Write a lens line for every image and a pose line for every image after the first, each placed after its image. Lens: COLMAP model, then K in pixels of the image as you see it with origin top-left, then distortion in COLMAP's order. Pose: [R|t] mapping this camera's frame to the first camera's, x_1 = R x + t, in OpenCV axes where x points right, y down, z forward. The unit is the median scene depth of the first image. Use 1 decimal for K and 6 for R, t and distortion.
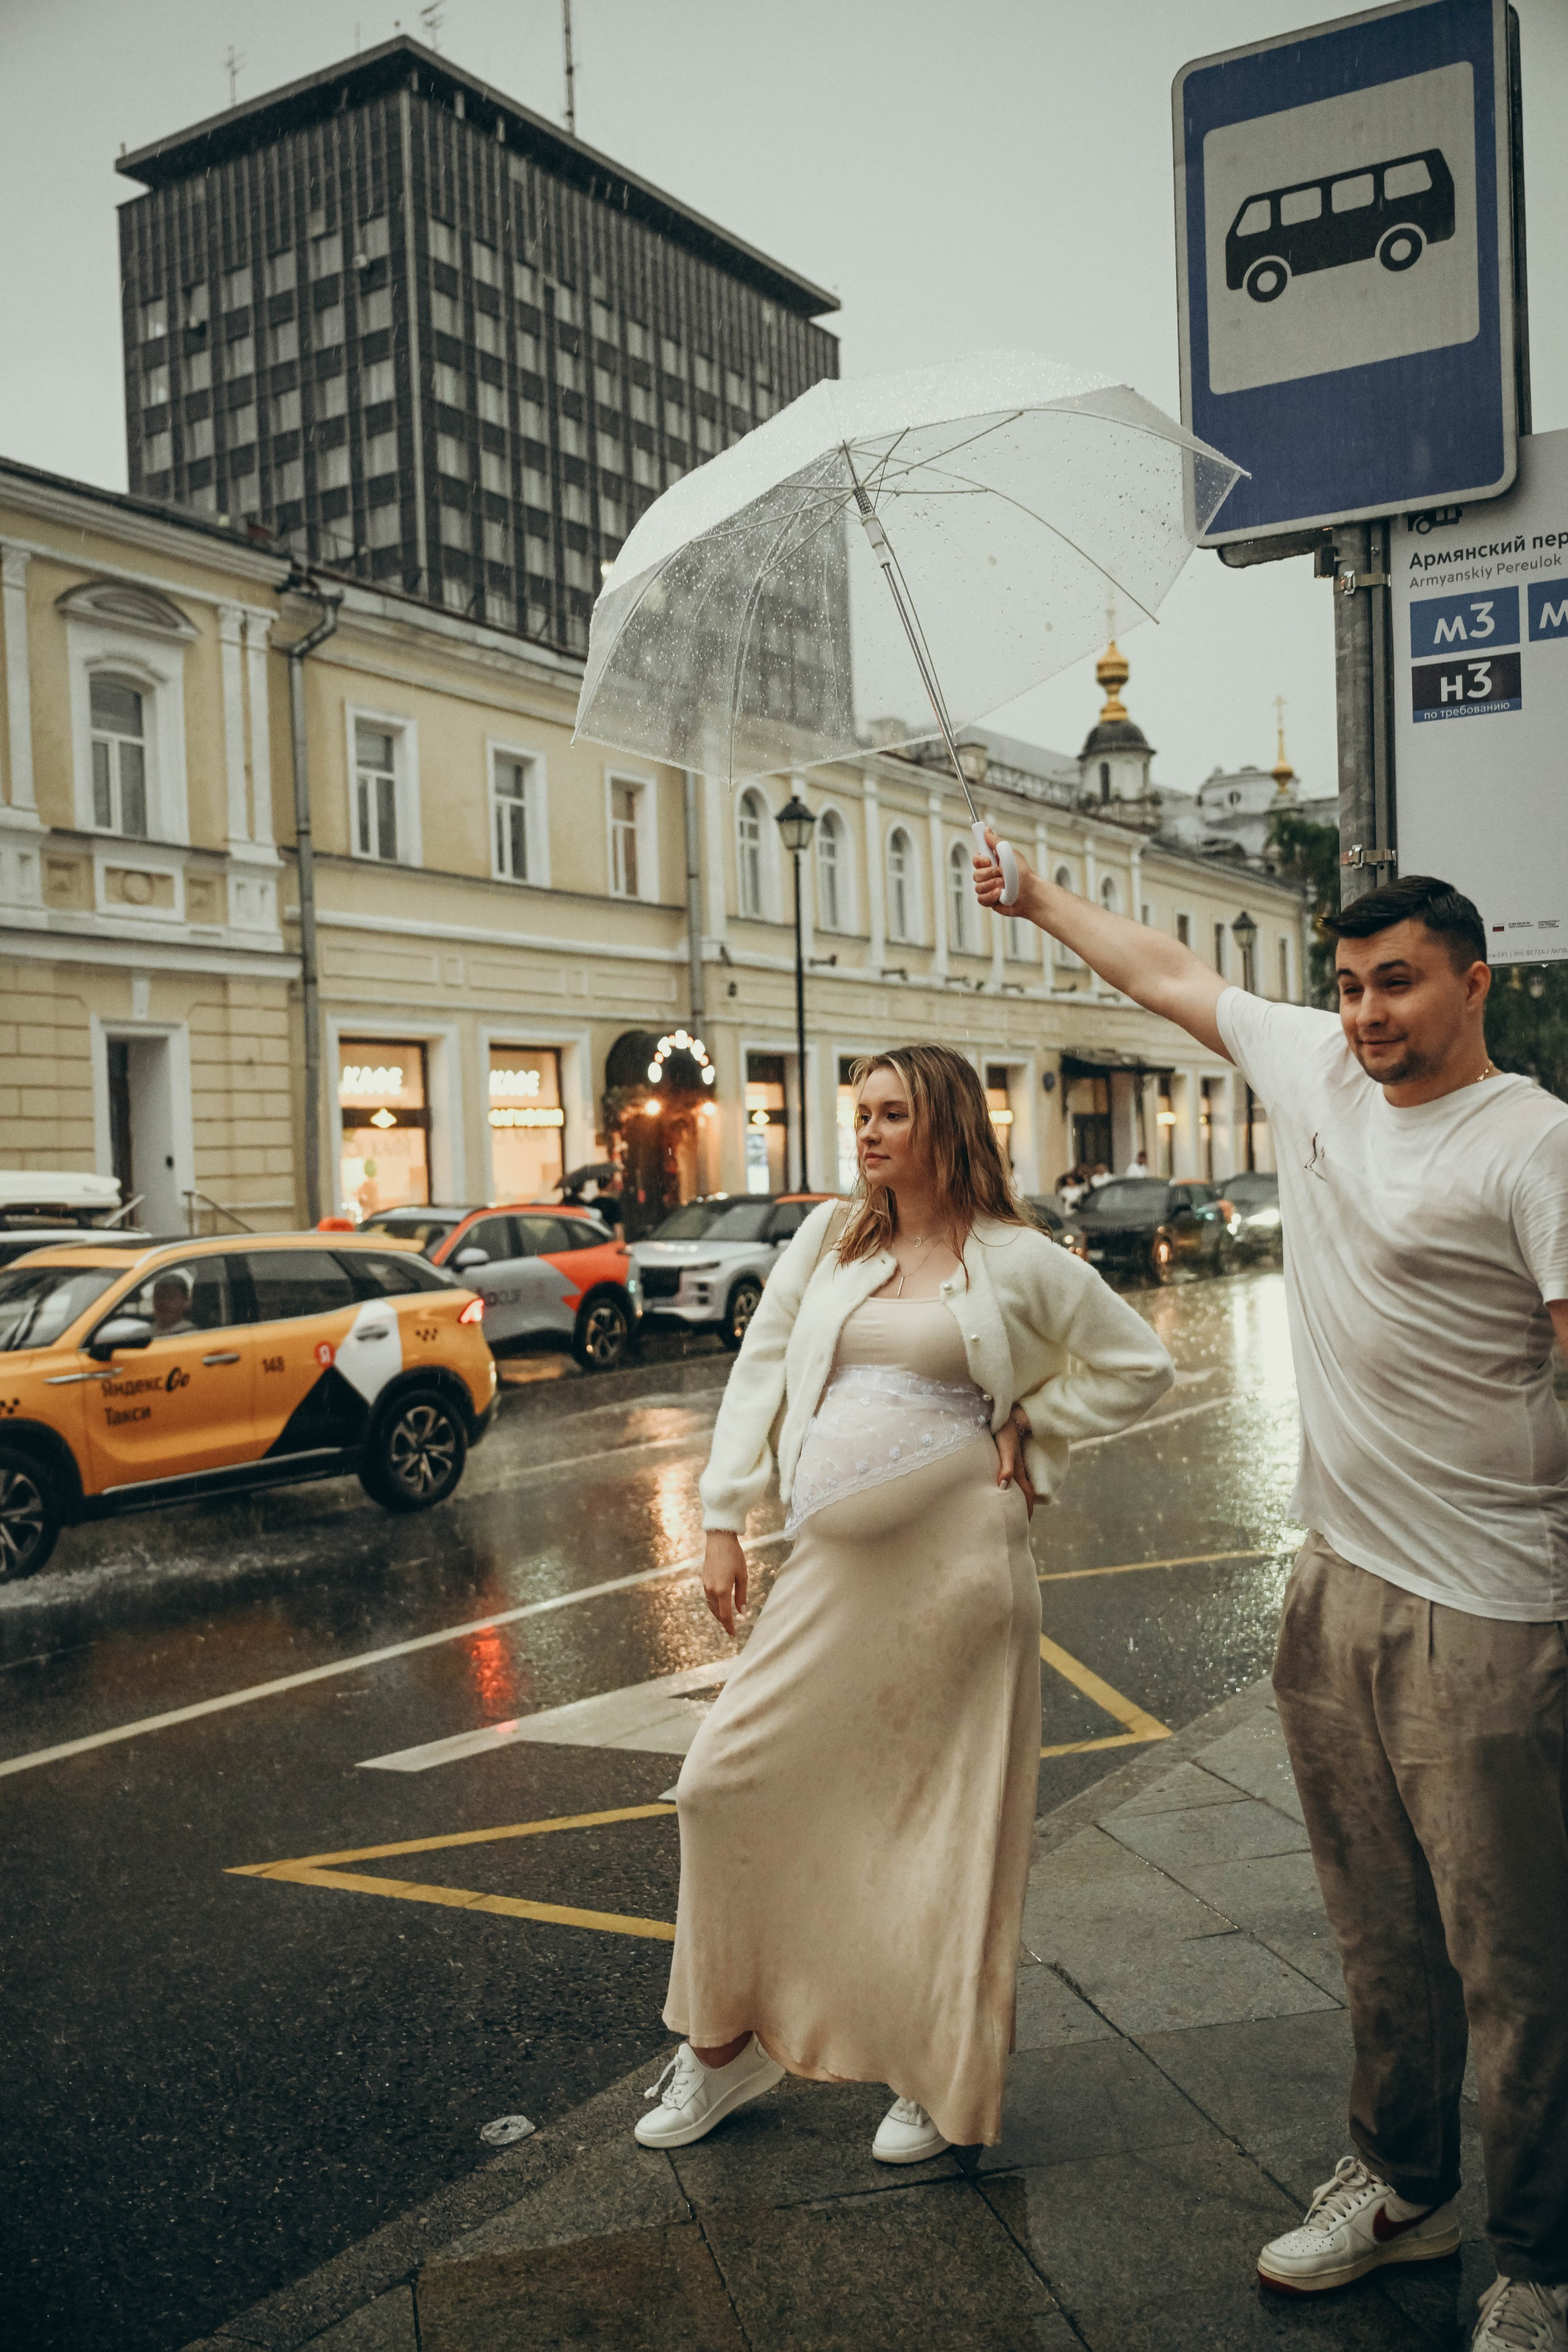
lens RADIAL K [[2151.1, 0, 778.0], [0, 2151.1, 1163.1], [0, 0, 1]] dist [0.020618, 0.001220]
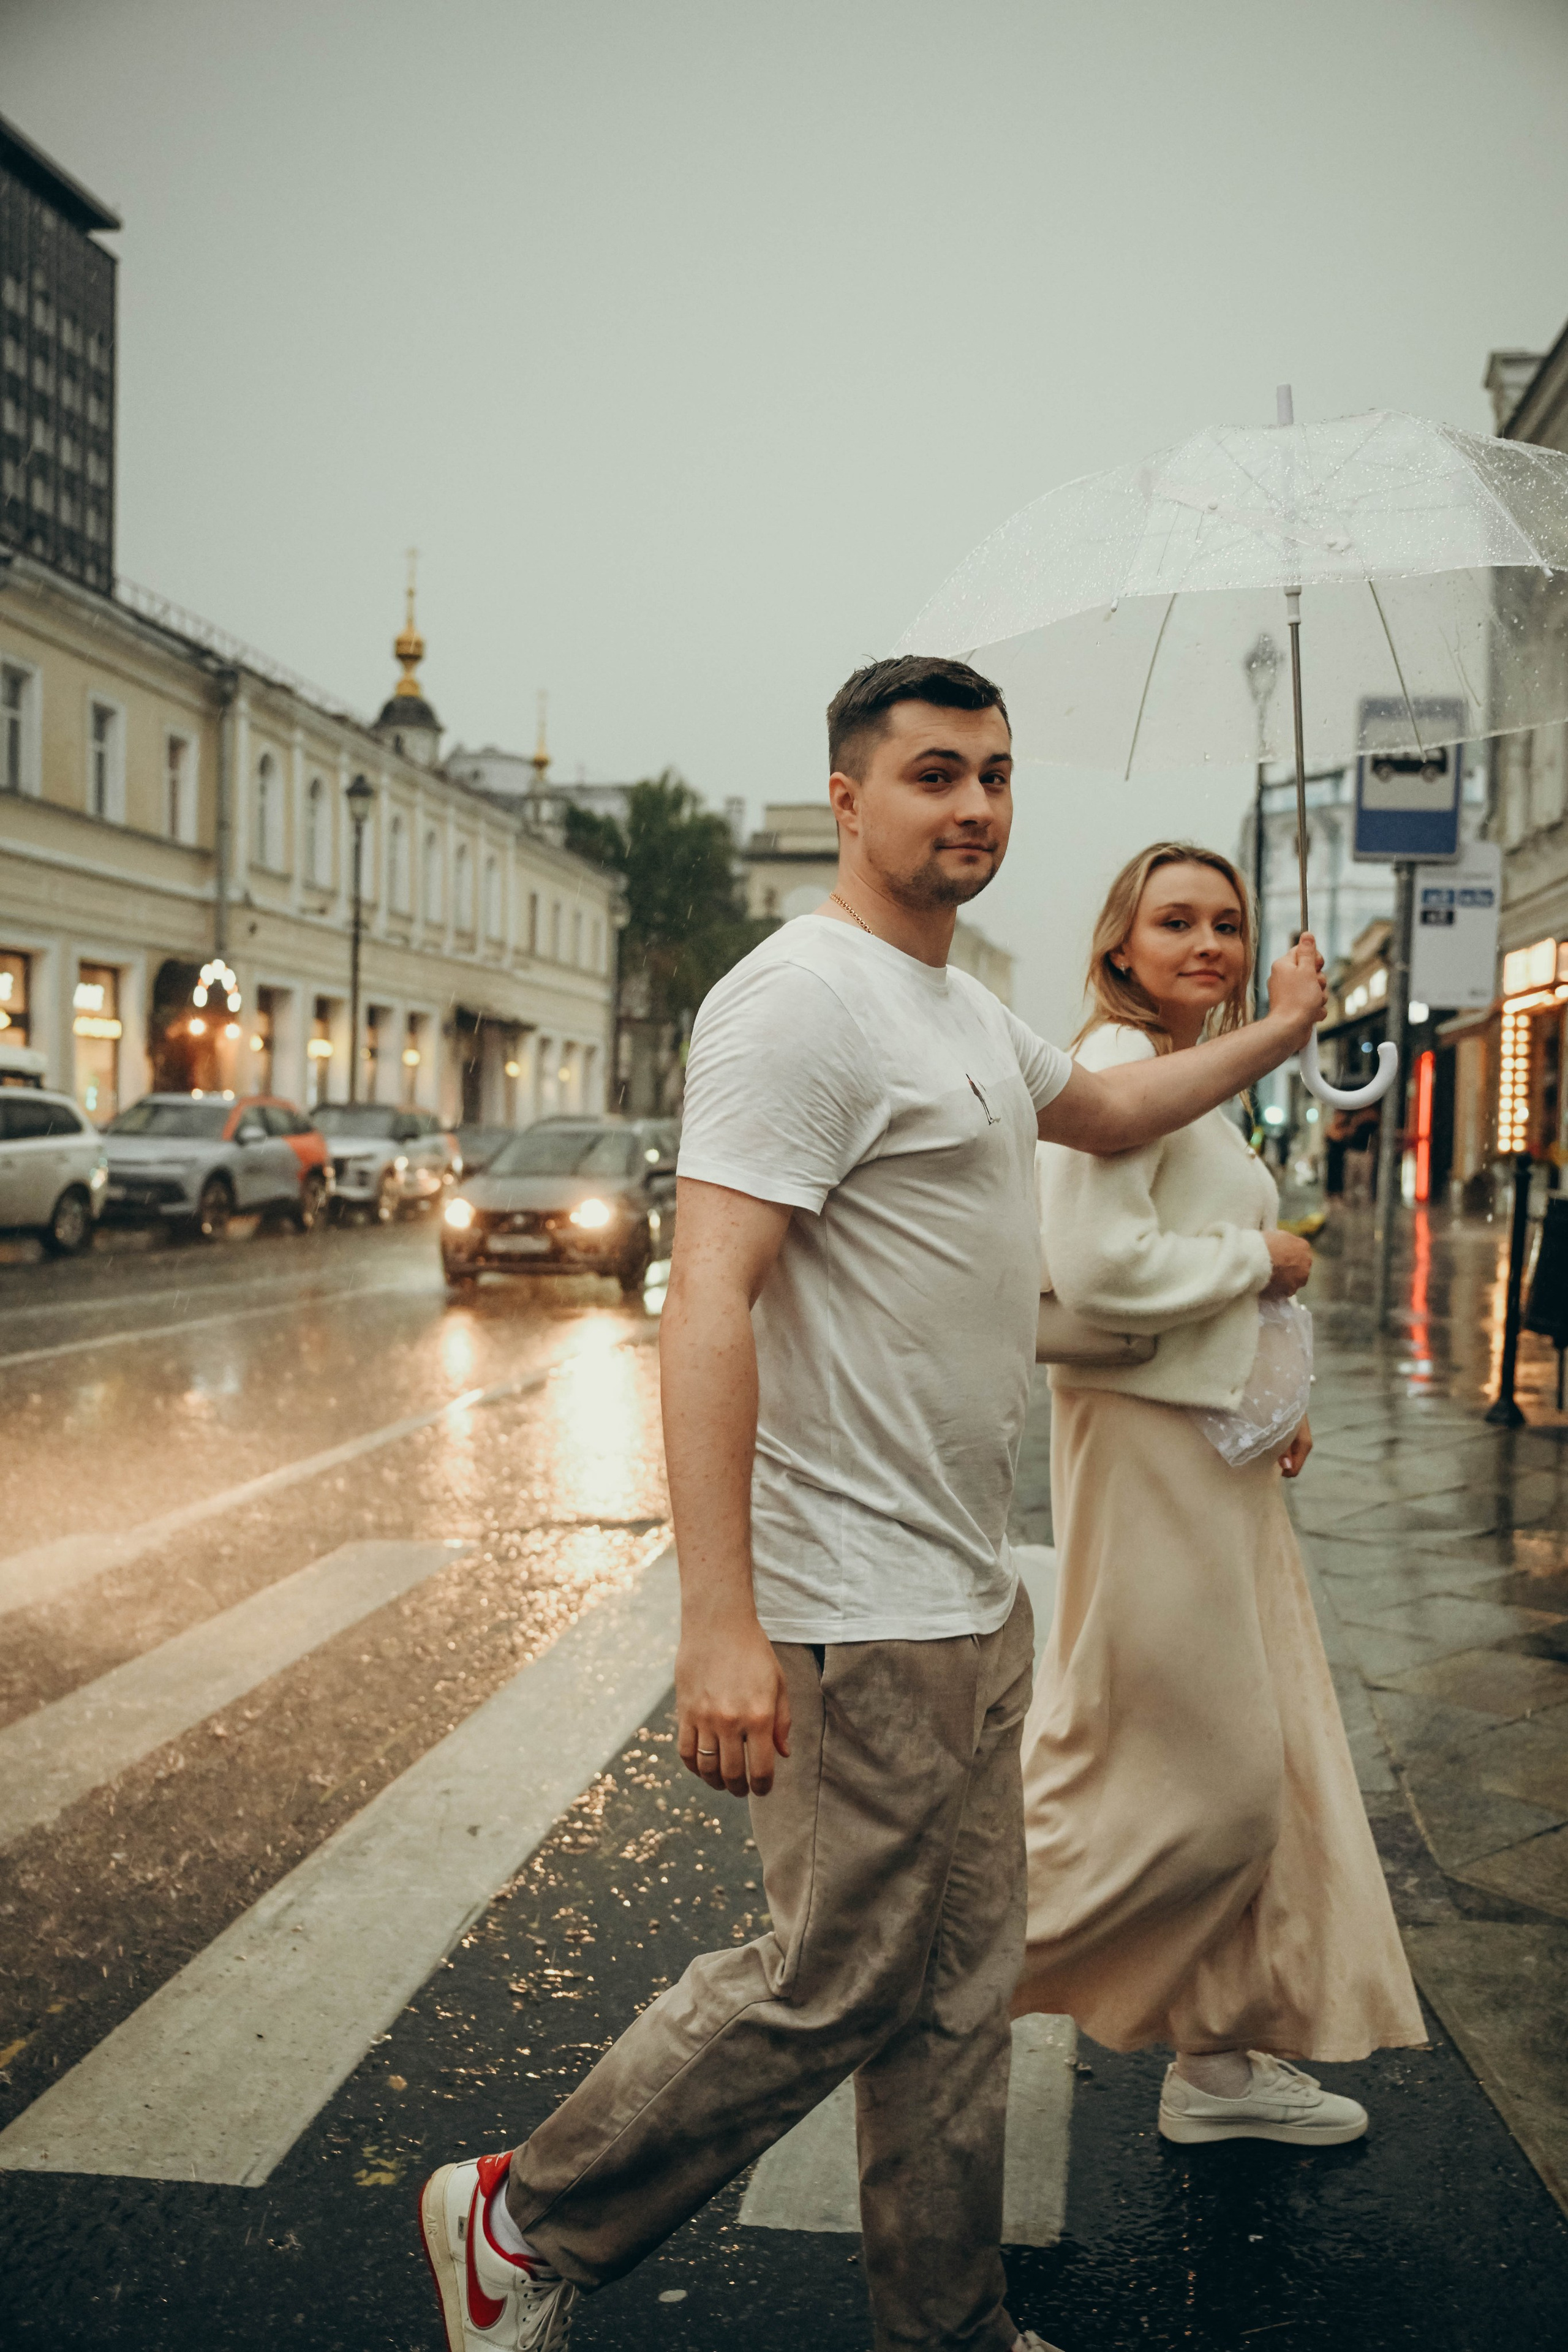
lens RADIAL K [[2143.4, 0, 809.1], [0, 2143.4, 1224.2], [0, 0, 1]] dist [0.009846, -0.001931]
pose [[0.915133, 0.037533, 0.401400, -0.210895], [-0.056509, 0.997769, 0.035536, 0.019655], [-0.399171, -0.055203, 0.915213, -0.181637]]
